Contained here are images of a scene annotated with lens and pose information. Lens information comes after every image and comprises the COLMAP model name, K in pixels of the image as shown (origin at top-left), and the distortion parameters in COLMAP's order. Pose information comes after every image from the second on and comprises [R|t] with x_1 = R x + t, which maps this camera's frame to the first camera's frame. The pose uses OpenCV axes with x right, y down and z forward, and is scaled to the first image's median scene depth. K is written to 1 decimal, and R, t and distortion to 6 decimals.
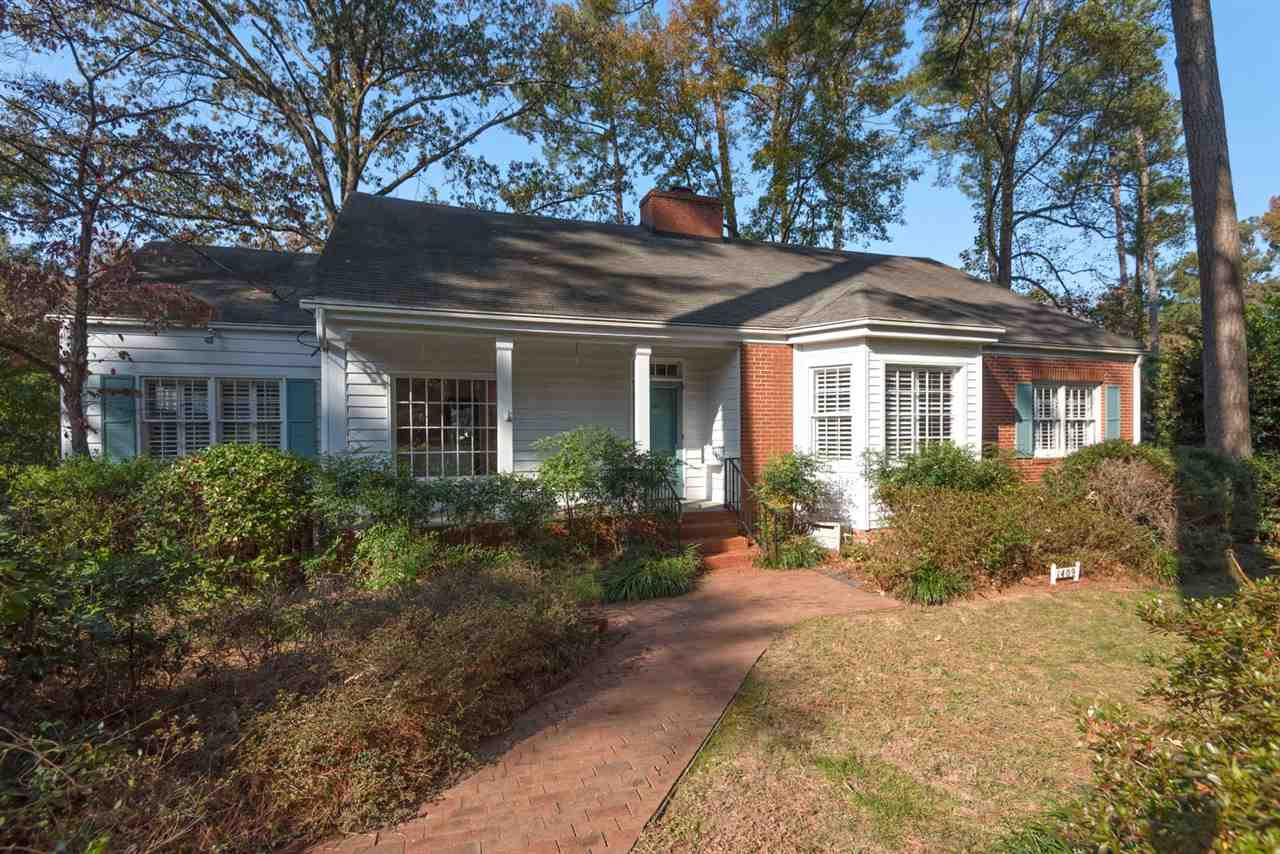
lens RADIAL K [[661.3, 0, 640.0], [0, 661.3, 427.0], [0, 0, 1]] dist [0.005933, 0.000178]
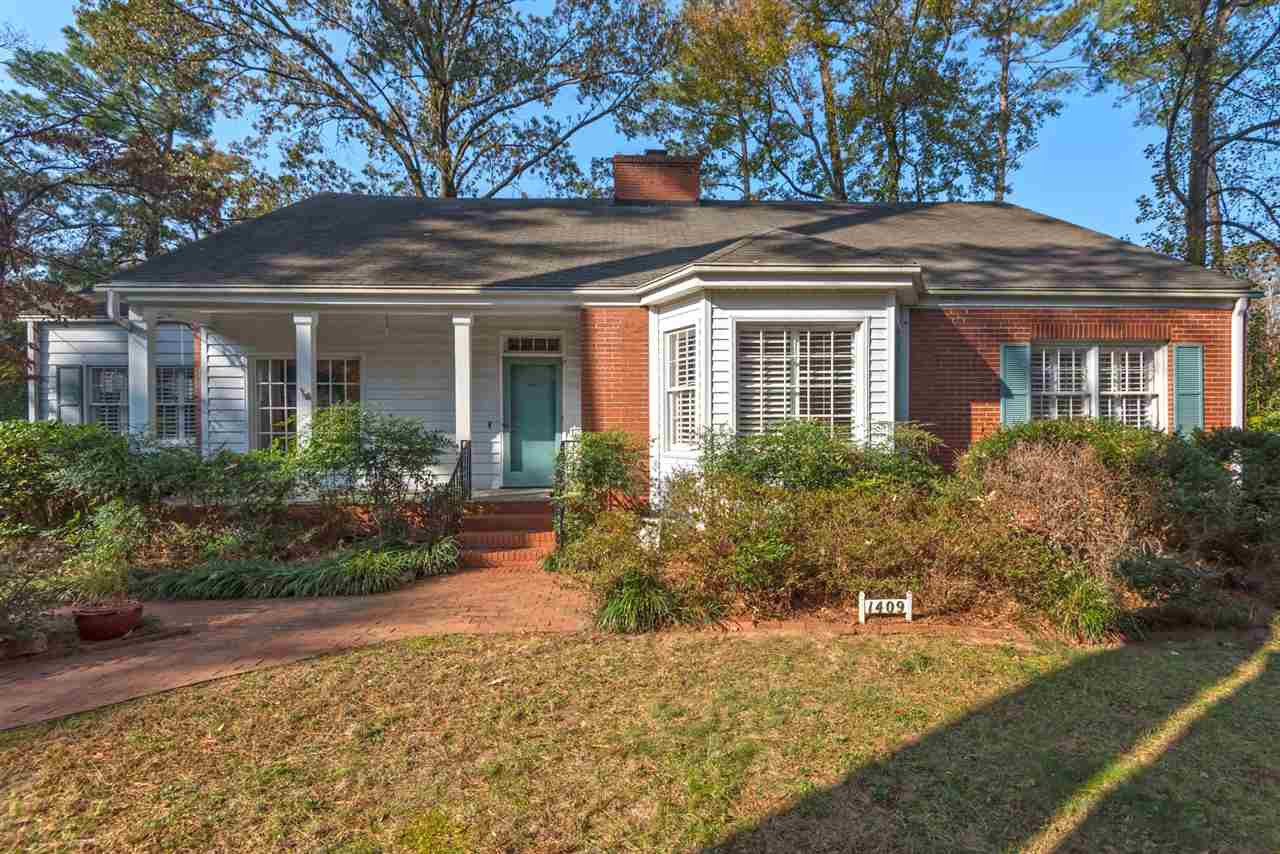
lens RADIAL K [[630.2, 0, 640.0], [0, 630.2, 427.0], [0, 0, 1]] dist [0.029329, -0.015565]
pose [[0.951170, -0.000527, -0.308666, 0.471280], [0.002232, 0.999984, 0.005170, 0.024362], [0.308659, -0.005606, 0.951156, 0.236680]]
